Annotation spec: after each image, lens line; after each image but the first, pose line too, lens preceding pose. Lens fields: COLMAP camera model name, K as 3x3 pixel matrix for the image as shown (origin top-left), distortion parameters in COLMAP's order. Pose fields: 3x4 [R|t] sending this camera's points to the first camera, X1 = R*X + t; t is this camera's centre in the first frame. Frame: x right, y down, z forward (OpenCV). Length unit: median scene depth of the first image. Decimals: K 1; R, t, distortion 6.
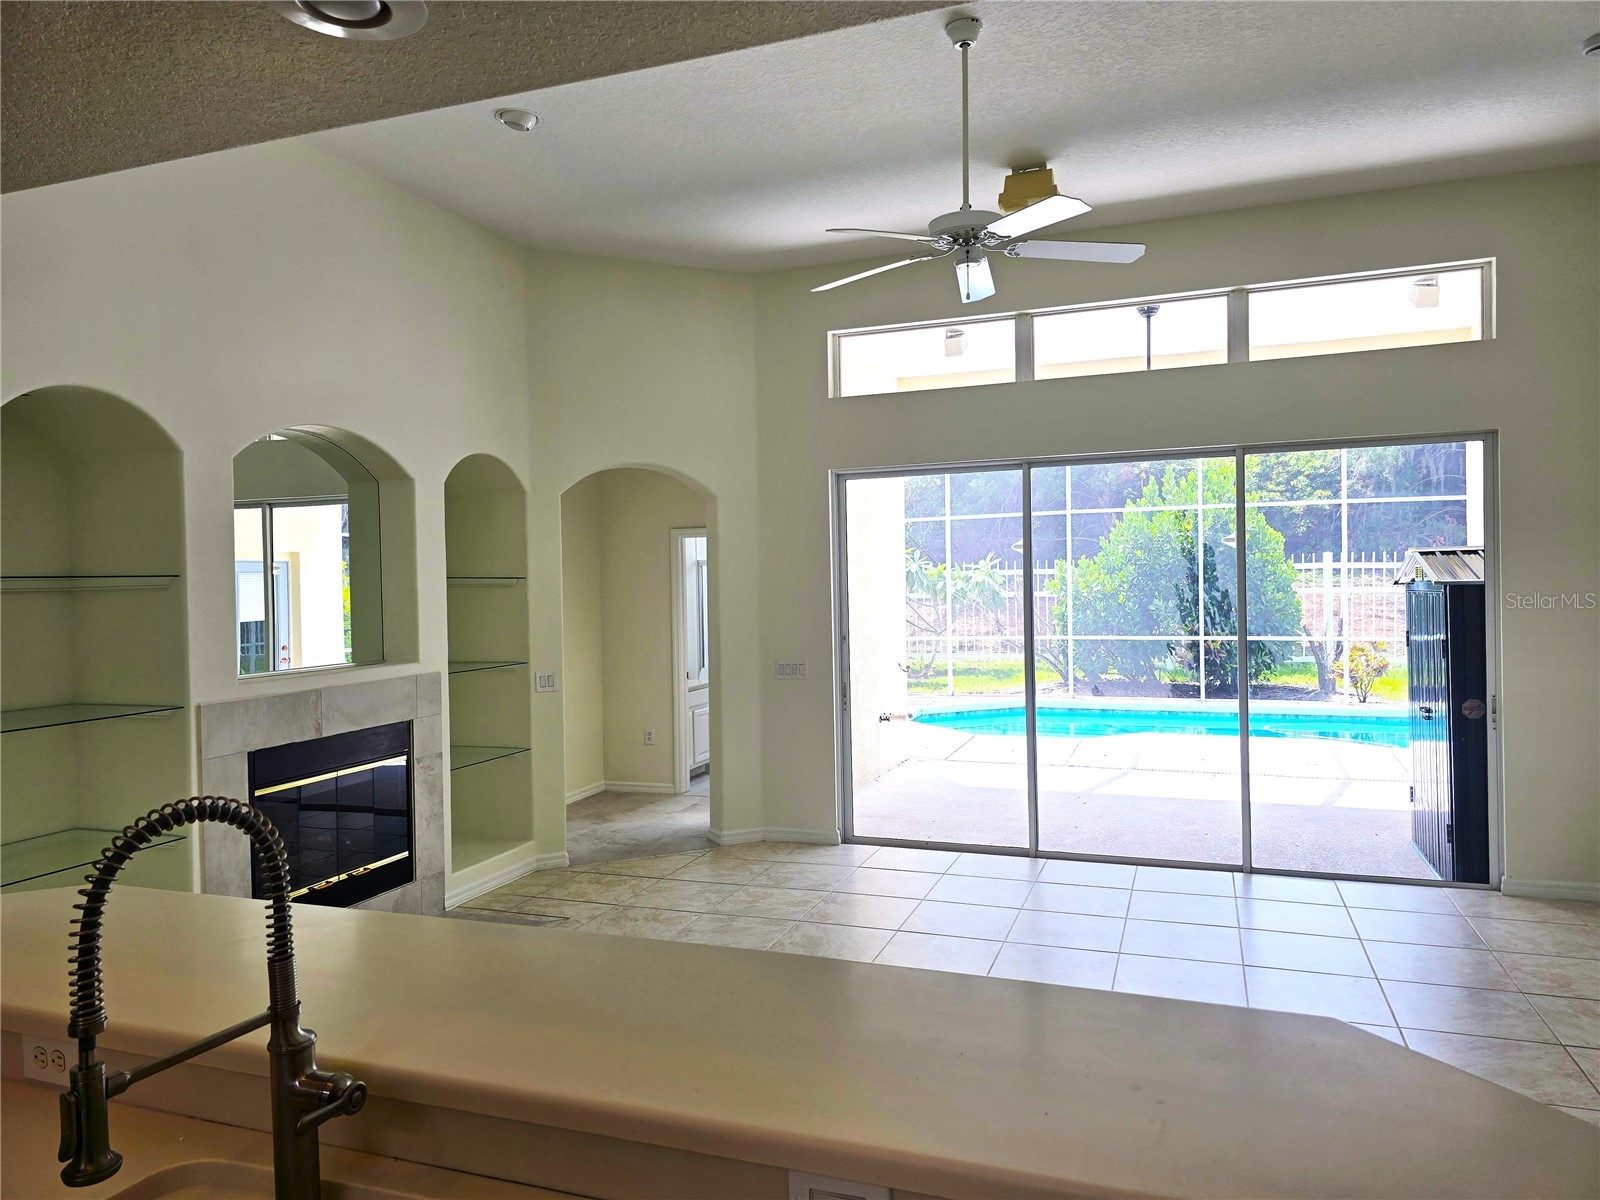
lens RADIAL K [[1081.6, 0, 811.8], [0, 1081.6, 589.2], [0, 0, 1]] dist [0.072268, -0.067403]
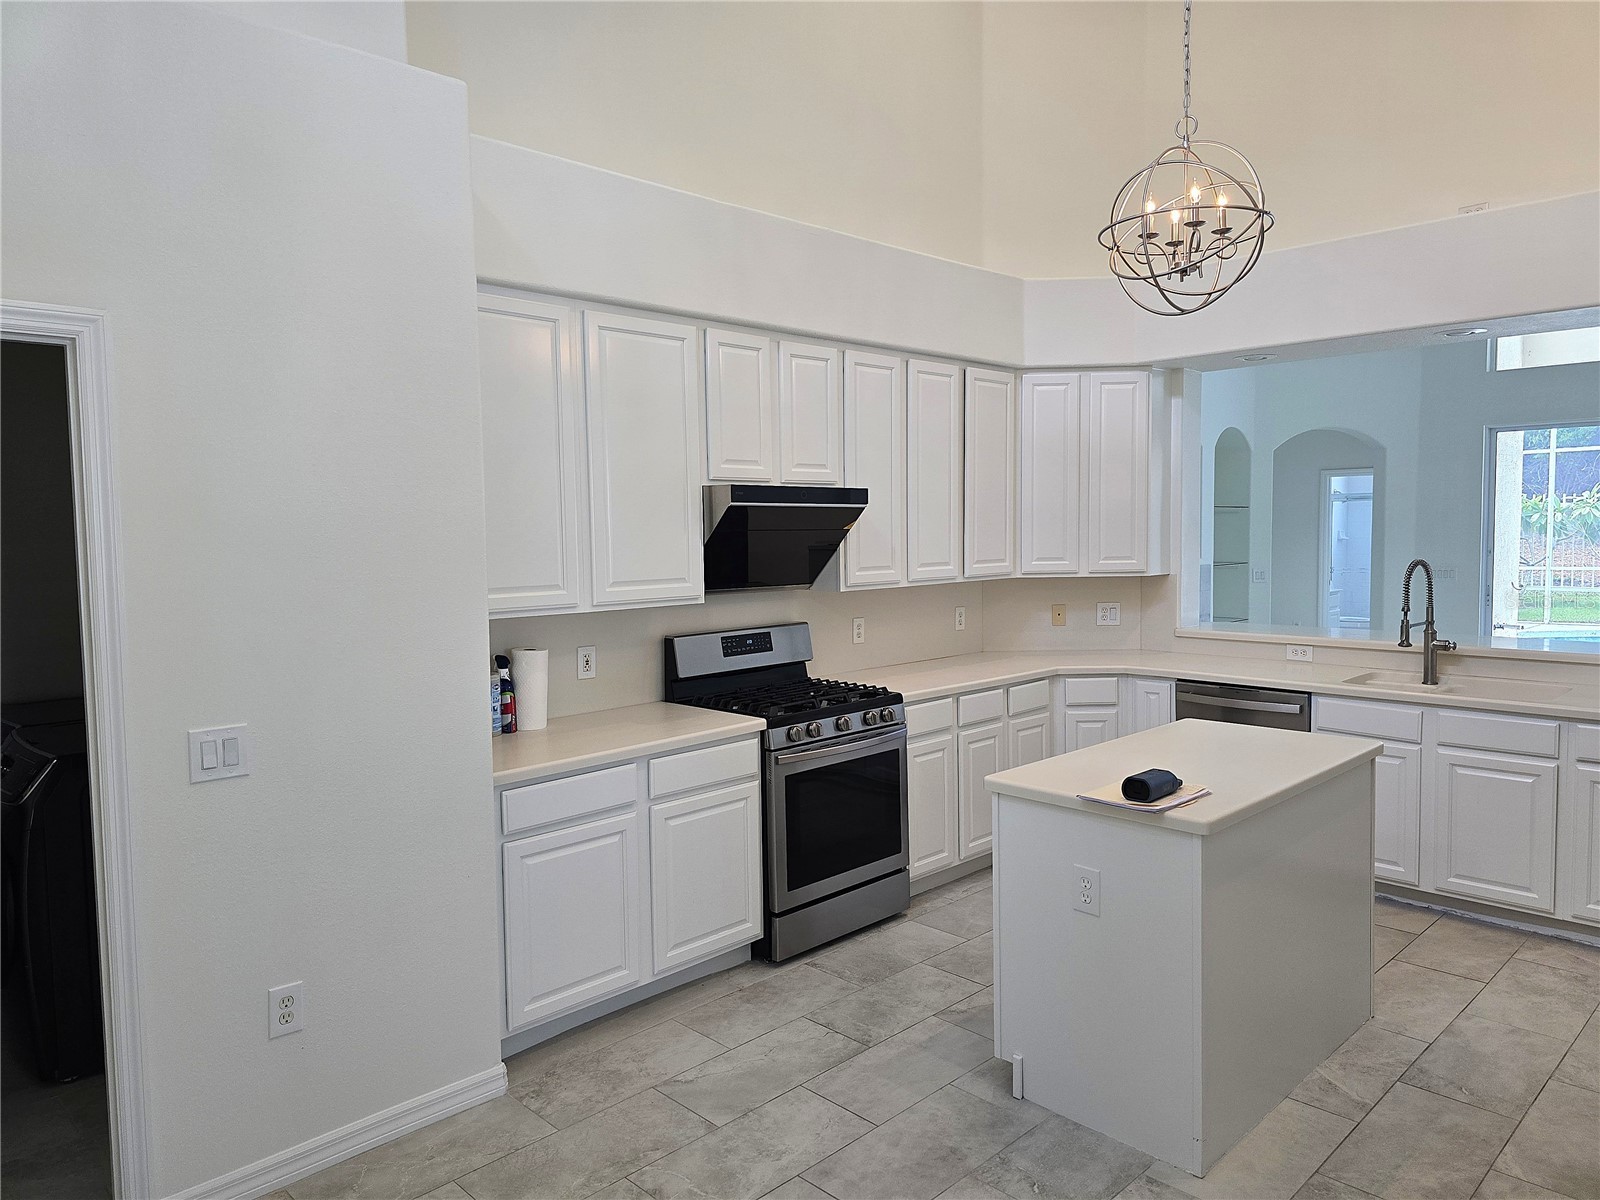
lens RADIAL K [[1081.6, 0, 812.8], [0, 1081.6, 593.0], [0, 0, 1]] dist [0.072268, -0.067403]
pose [[0.905162, 0.032352, -0.423834, -0.172382], [-0.005742, 0.997939, 0.063913, 0.016047], [0.425028, -0.055418, 0.903482, -0.679934]]
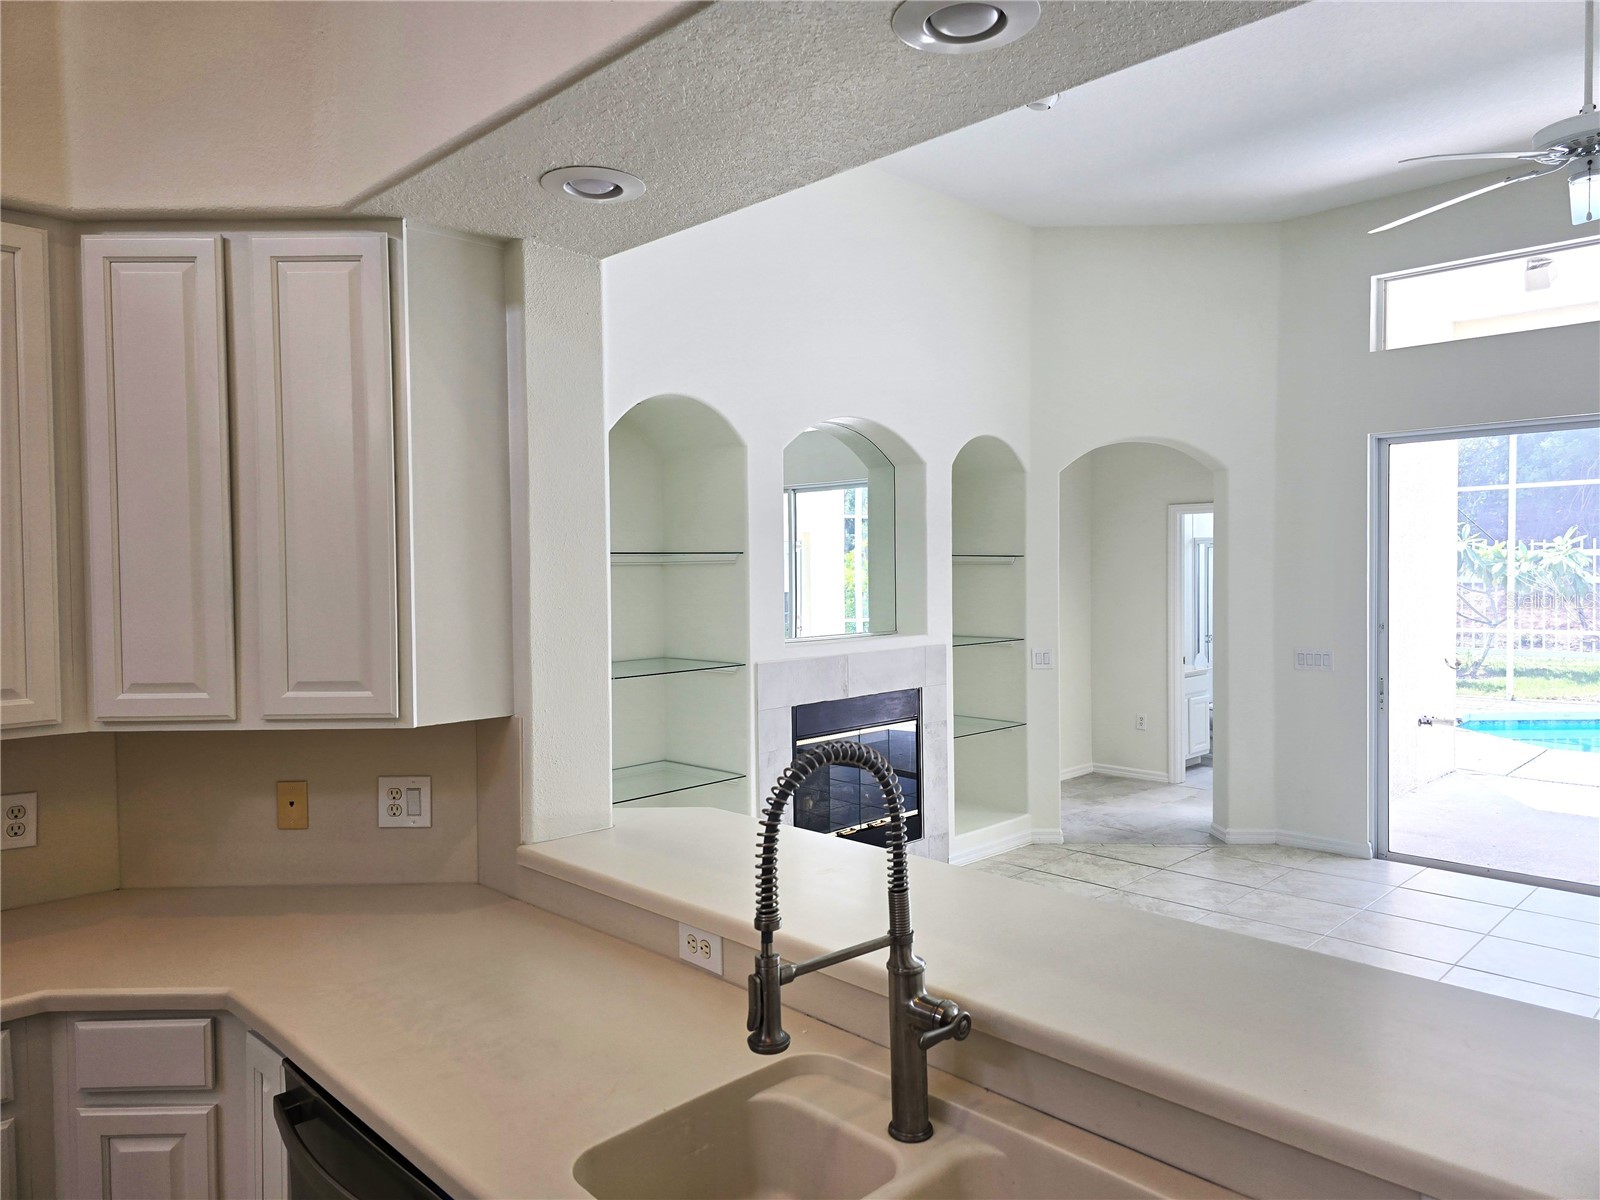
lens RADIAL K [[1081.6, 0, 788.3], [0, 1081.6, 592.1], [0, 0, 1]] dist [0.072268, -0.067403]
pose [[0.901539, 0.019755, -0.432246, -0.023300], [-0.010102, 0.999646, 0.024618, 0.000568], [0.432580, -0.017827, 0.901420, -0.011762]]
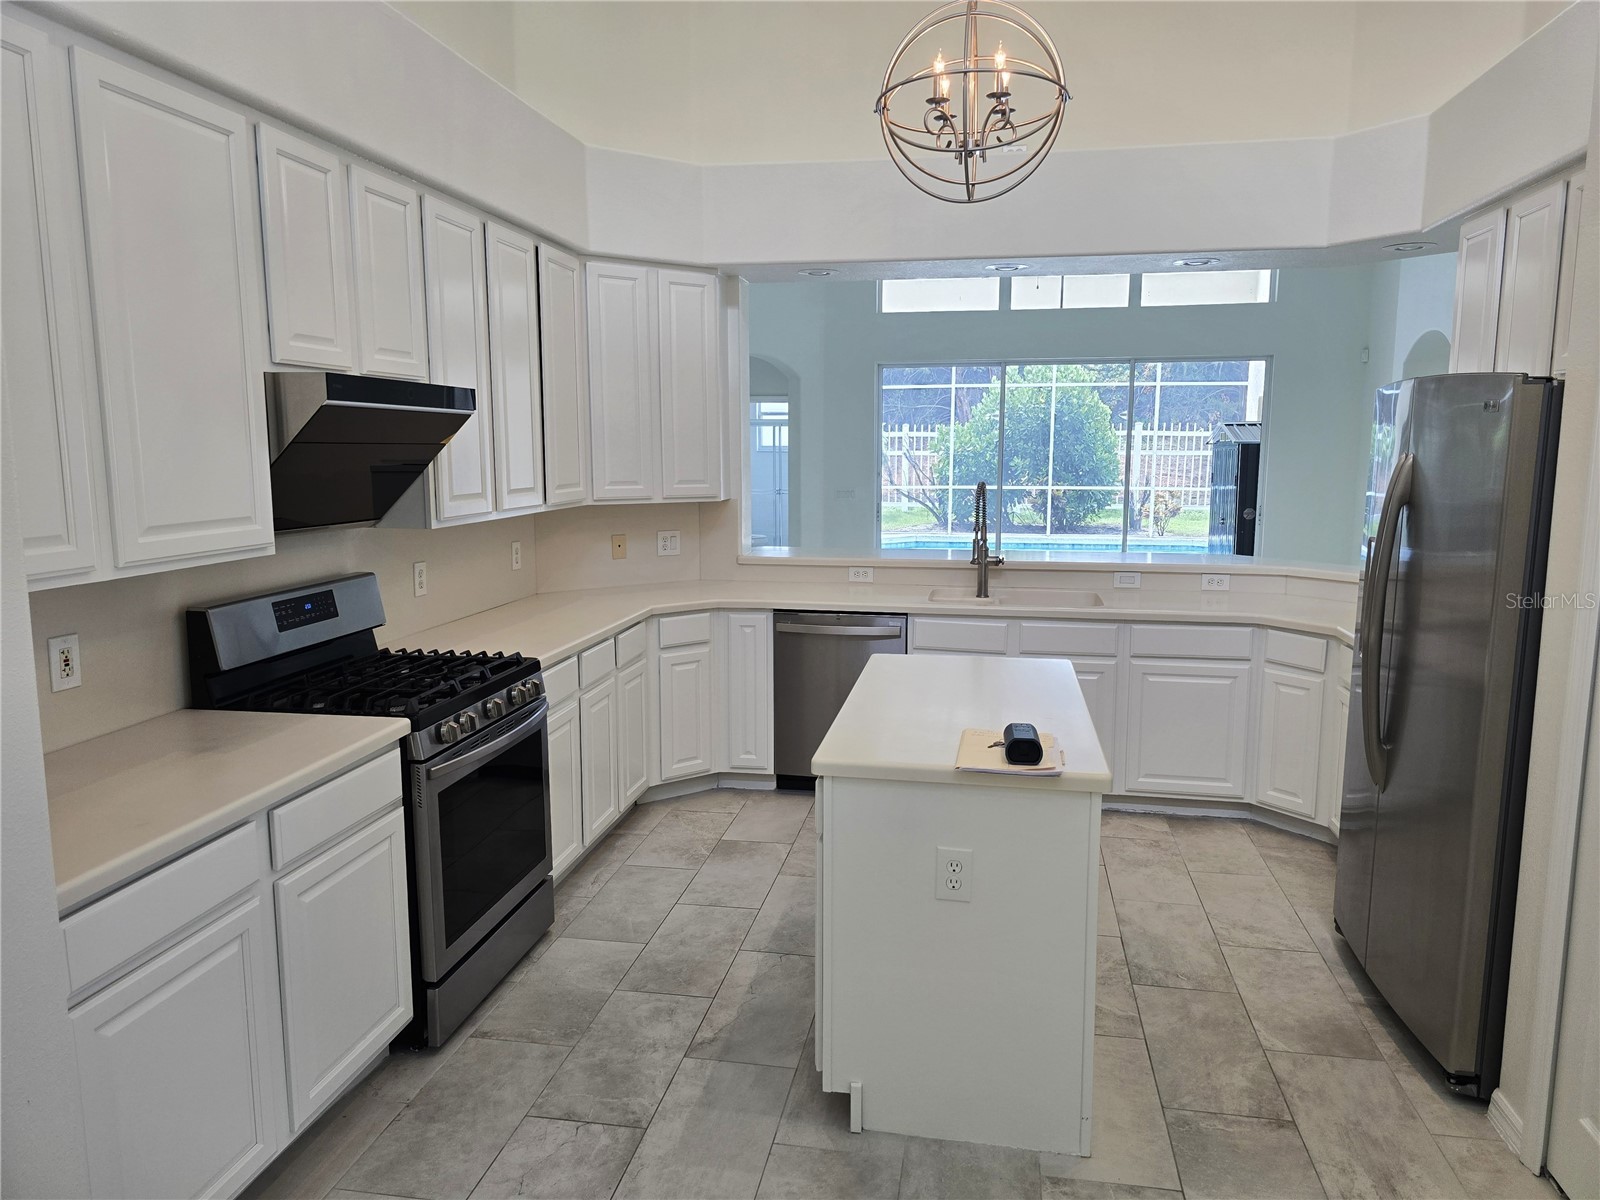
lens RADIAL K [[1081.6, 0, 816.5], [0, 1081.6, 589.6], [0, 0, 1]] dist [0.072268, -0.067403]
pose [[0.983274, -0.005776, 0.182040, -0.386808], [-0.017355, 0.991978, 0.125216, 0.020312], [-0.181303, -0.126281, 0.975286, -0.577691]]
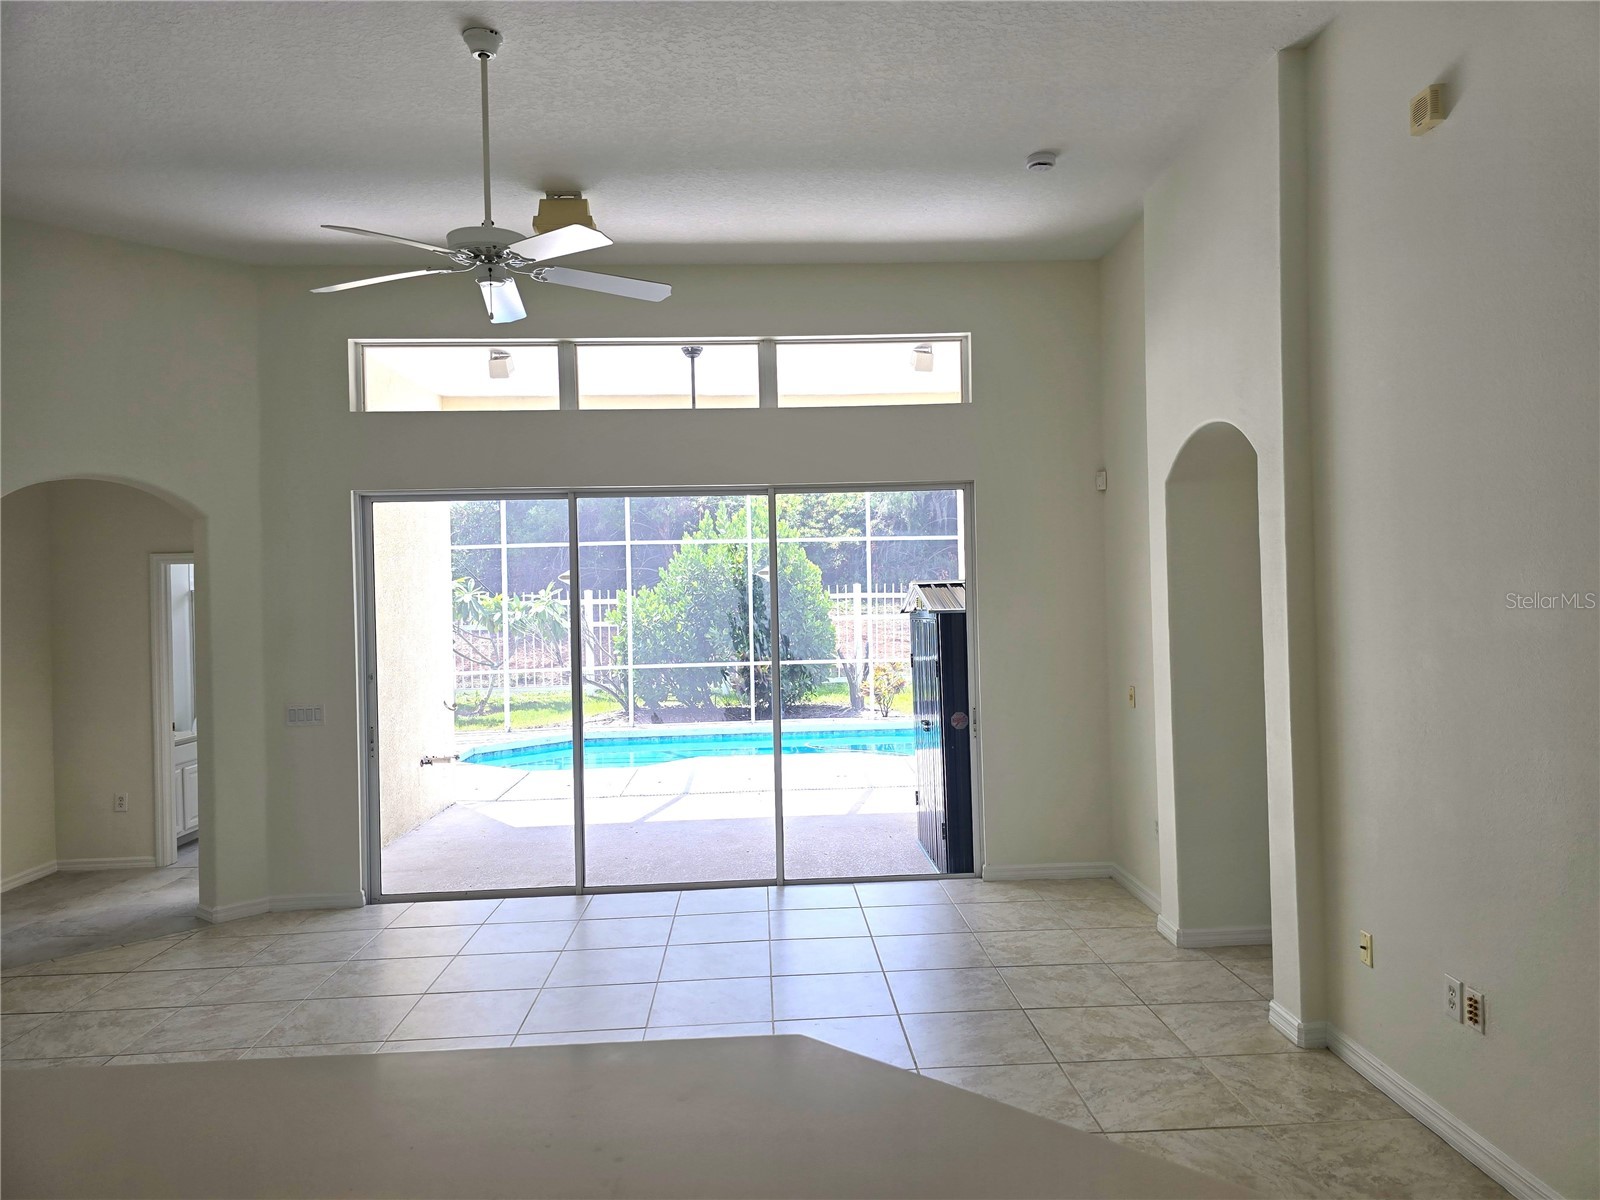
lens RADIAL K [[1081.6, 0, 821.9], [0, 1081.6, 596.1], [0, 0, 1]] dist [0.072268, -0.067403]
pose [[0.920465, -0.001359, 0.390822, 0.022749], [0.009486, 0.999777, -0.018865, -0.001905], [-0.390709, 0.021072, 0.920273, 0.007007]]
